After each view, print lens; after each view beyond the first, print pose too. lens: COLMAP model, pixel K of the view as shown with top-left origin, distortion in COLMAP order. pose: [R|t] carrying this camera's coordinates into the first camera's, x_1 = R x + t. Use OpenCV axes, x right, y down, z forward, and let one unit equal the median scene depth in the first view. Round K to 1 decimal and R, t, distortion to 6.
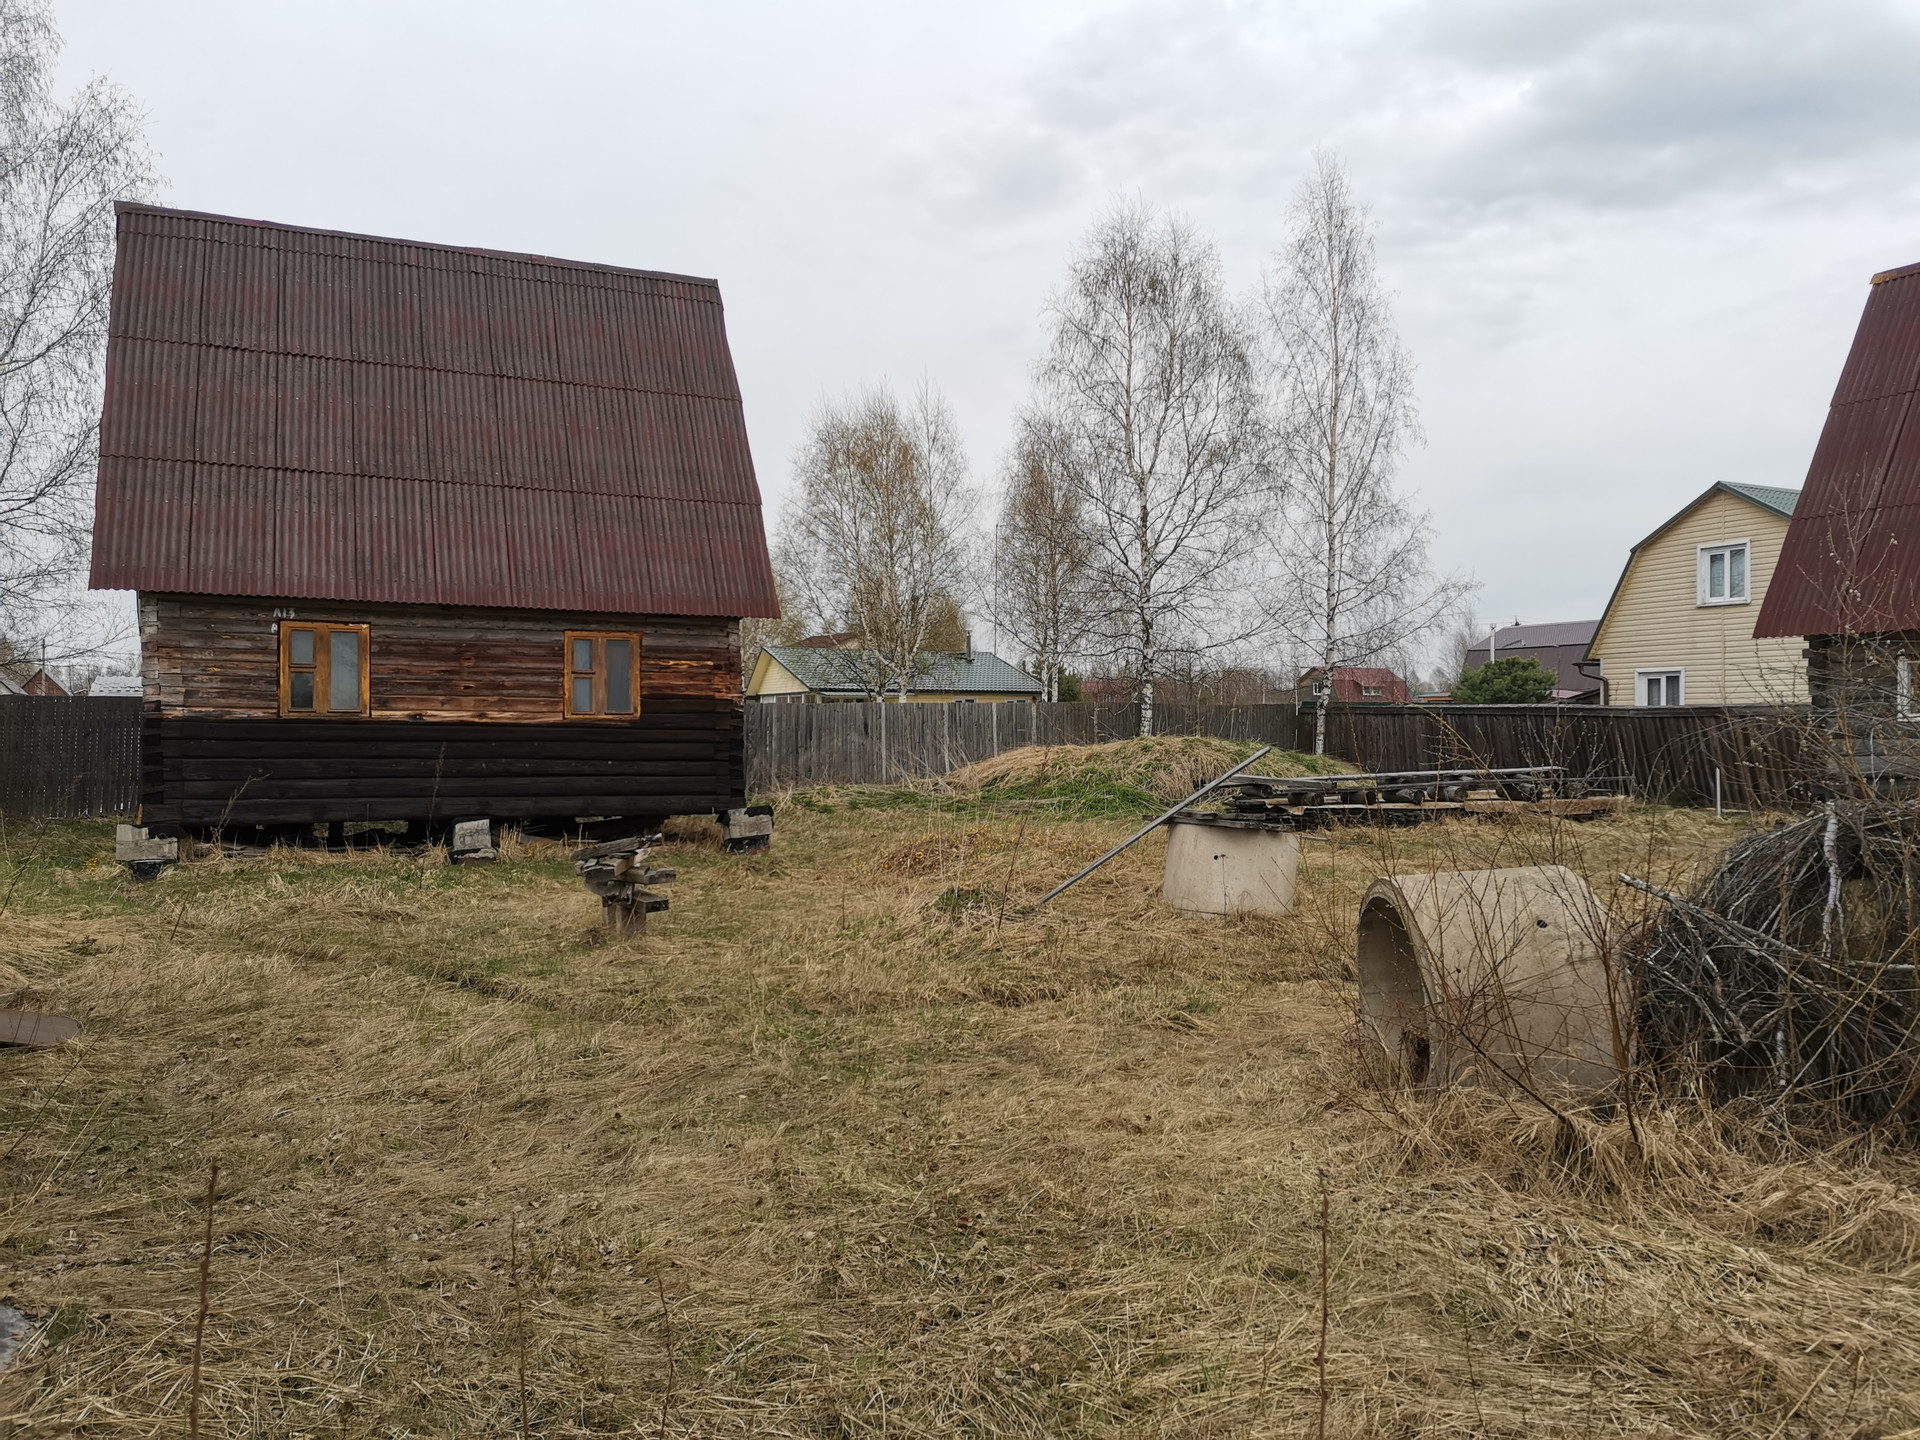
lens RADIAL K [[1442.2, 0, 960.0], [0, 1442.2, 720.0], [0, 0, 1]] dist [0.066494, -0.005170]
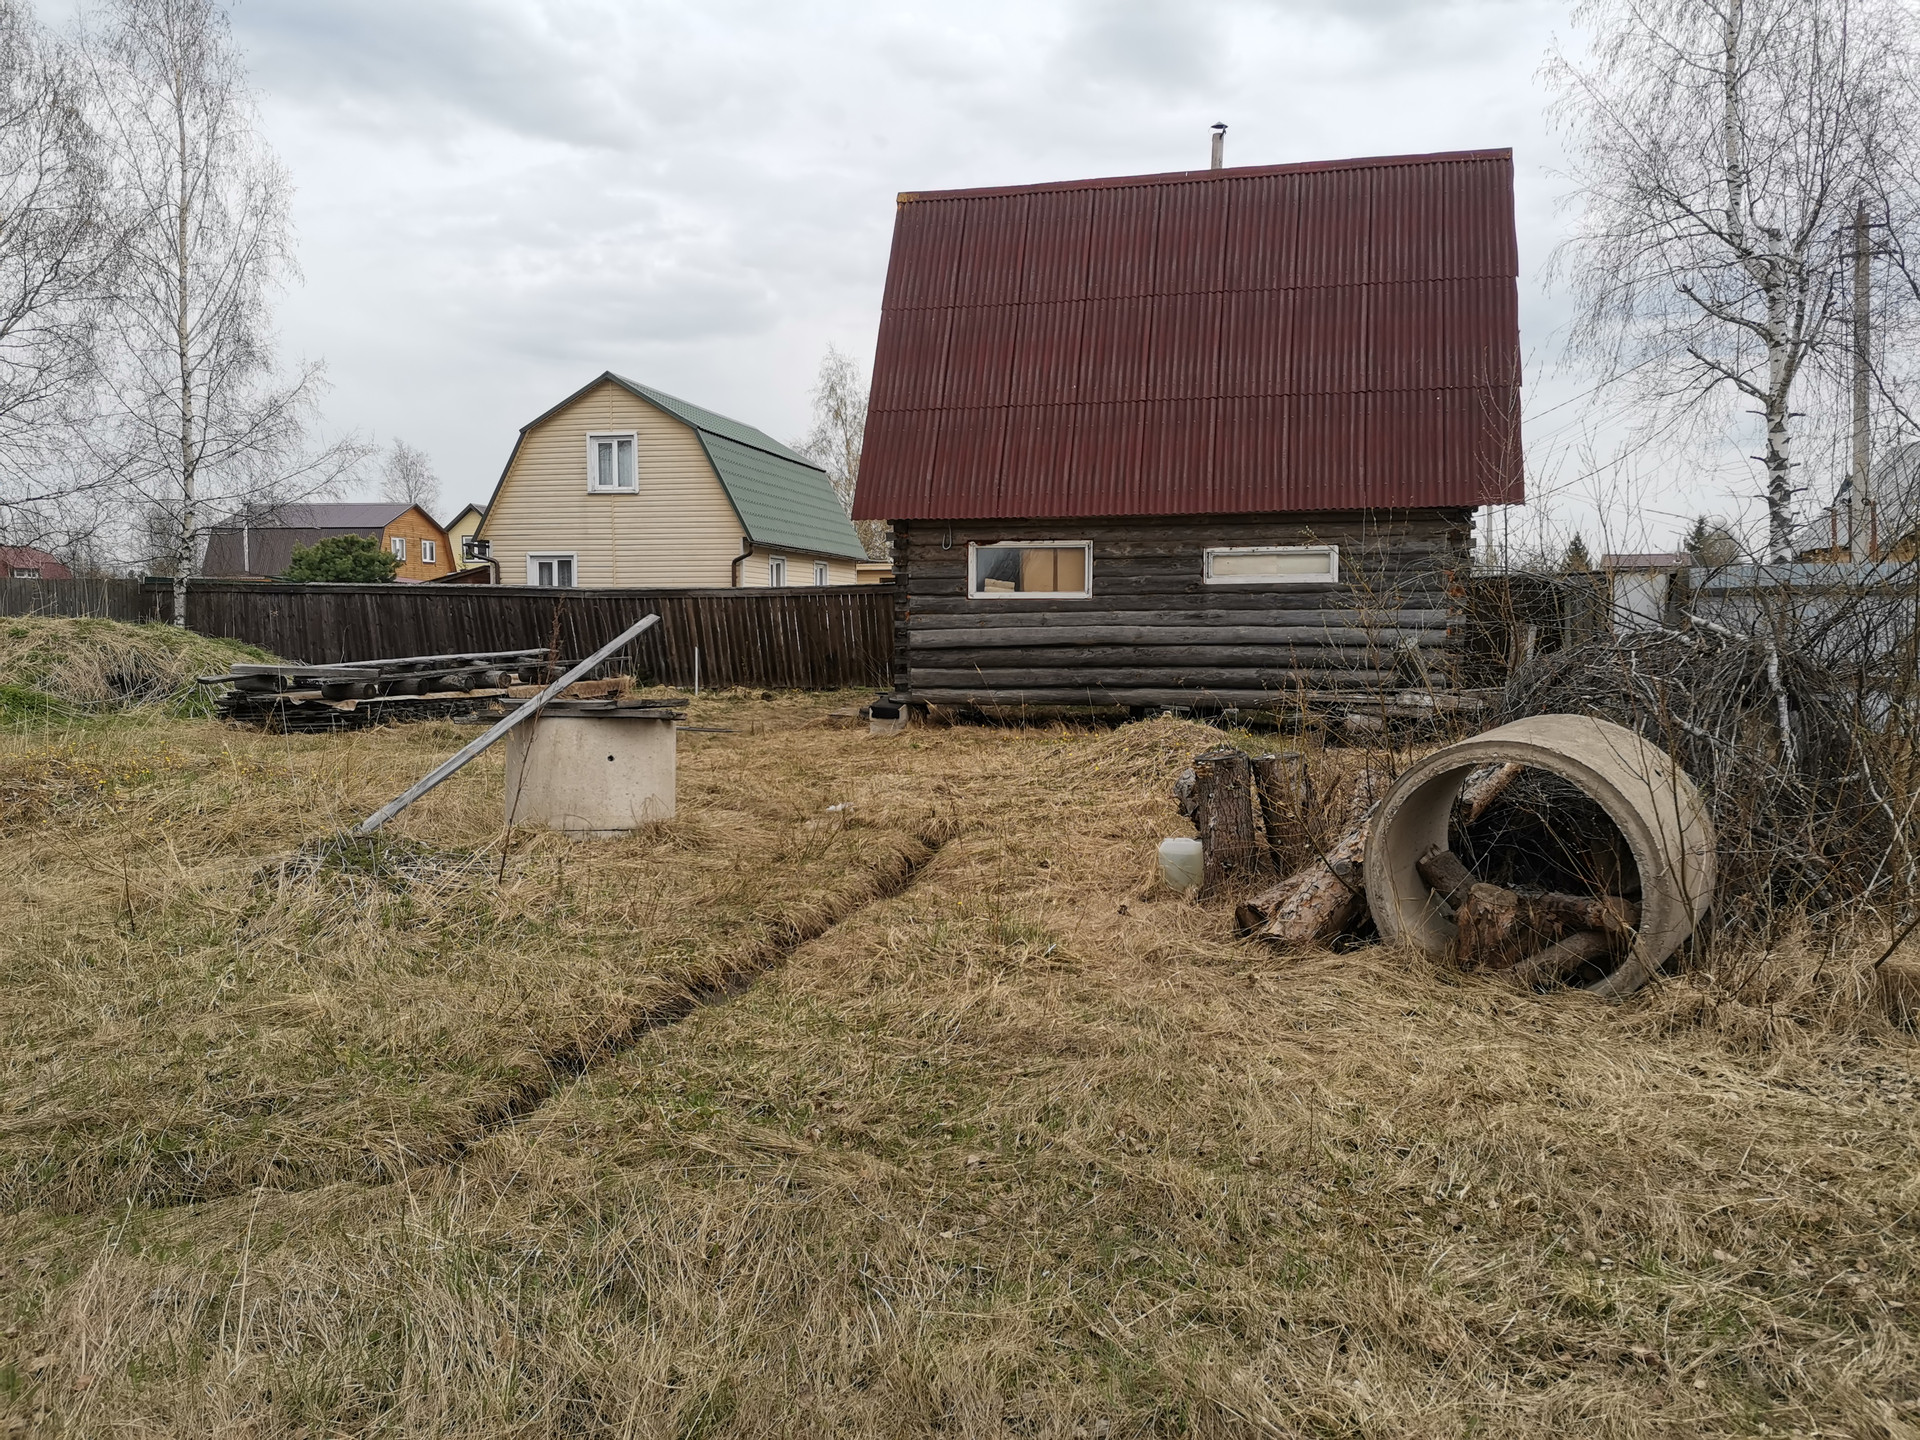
lens RADIAL K [[1431.6, 0, 960.0], [0, 1431.6, 720.0], [0, 0, 1]] dist [0.067159, -0.123623]
pose [[0.608865, -0.052137, 0.791559, -0.142382], [-0.005046, 0.997563, 0.069587, 0.009586], [-0.793258, -0.046364, 0.607118, 0.177987]]
